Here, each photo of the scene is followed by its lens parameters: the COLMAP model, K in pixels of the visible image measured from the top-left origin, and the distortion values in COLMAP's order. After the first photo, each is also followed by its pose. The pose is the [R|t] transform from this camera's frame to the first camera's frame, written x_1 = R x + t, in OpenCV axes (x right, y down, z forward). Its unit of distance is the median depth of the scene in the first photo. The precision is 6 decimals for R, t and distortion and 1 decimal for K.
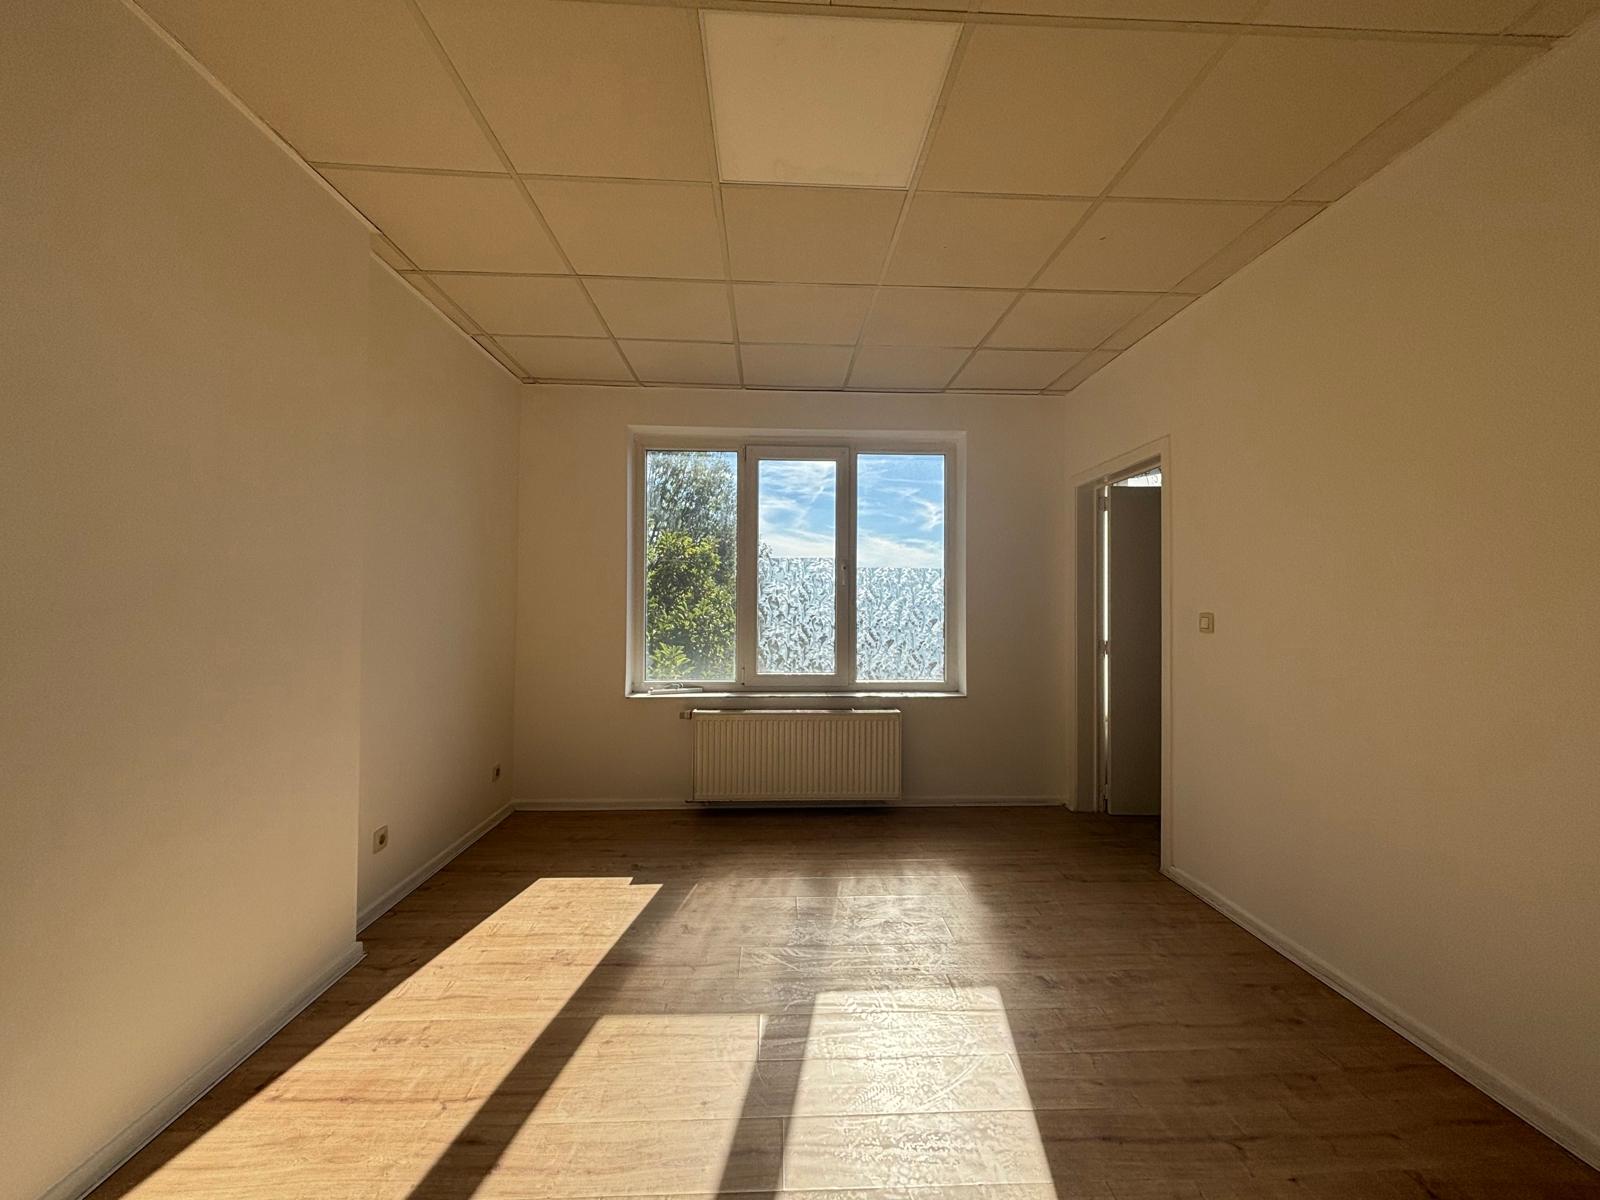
lens RADIAL K [[649.8, 0, 801.5], [0, 649.8, 590.4], [0, 0, 1]] dist [0.000277, 0.000201]
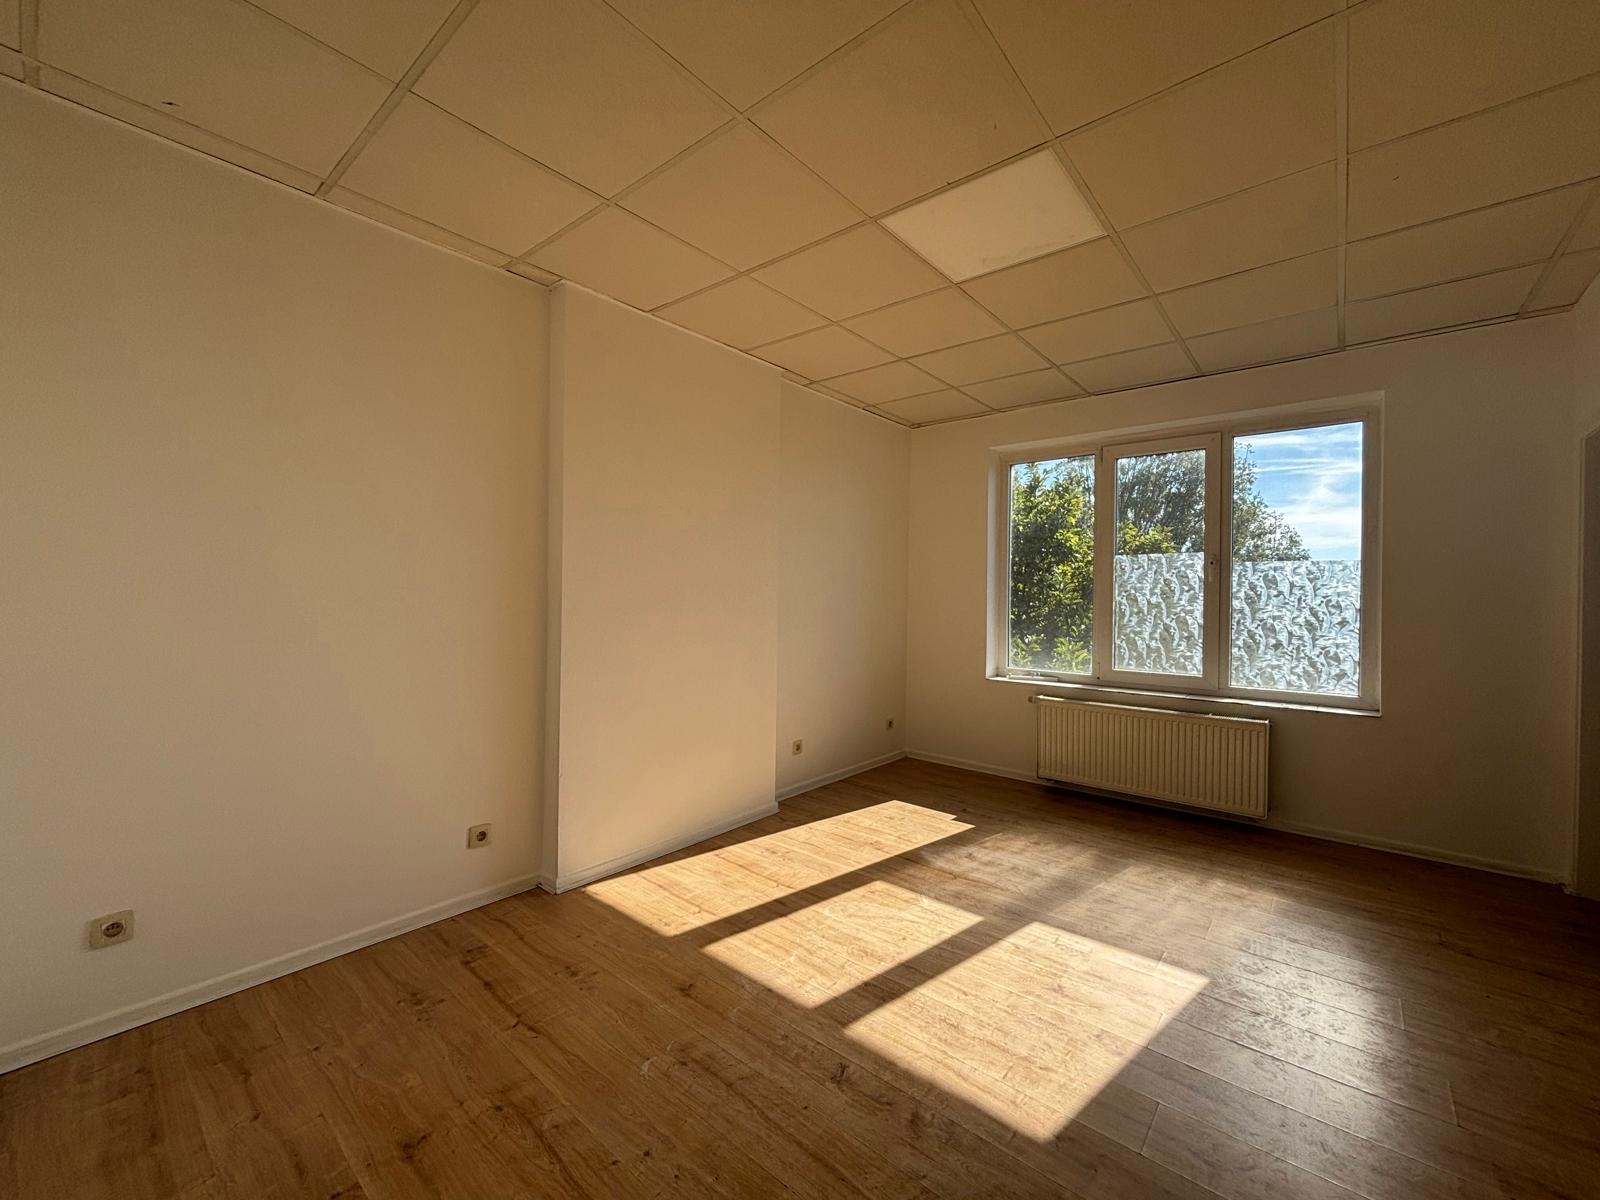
lens RADIAL K [[647.4, 0, 798.0], [0, 647.4, 597.2], [0, 0, 1]] dist [-0.001894, 0.000399]
pose [[0.728953, 0.004552, -0.684549, 0.350704], [0.007662, 0.999861, 0.014807, -0.006336], [0.684521, -0.016038, 0.728816, -0.116480]]
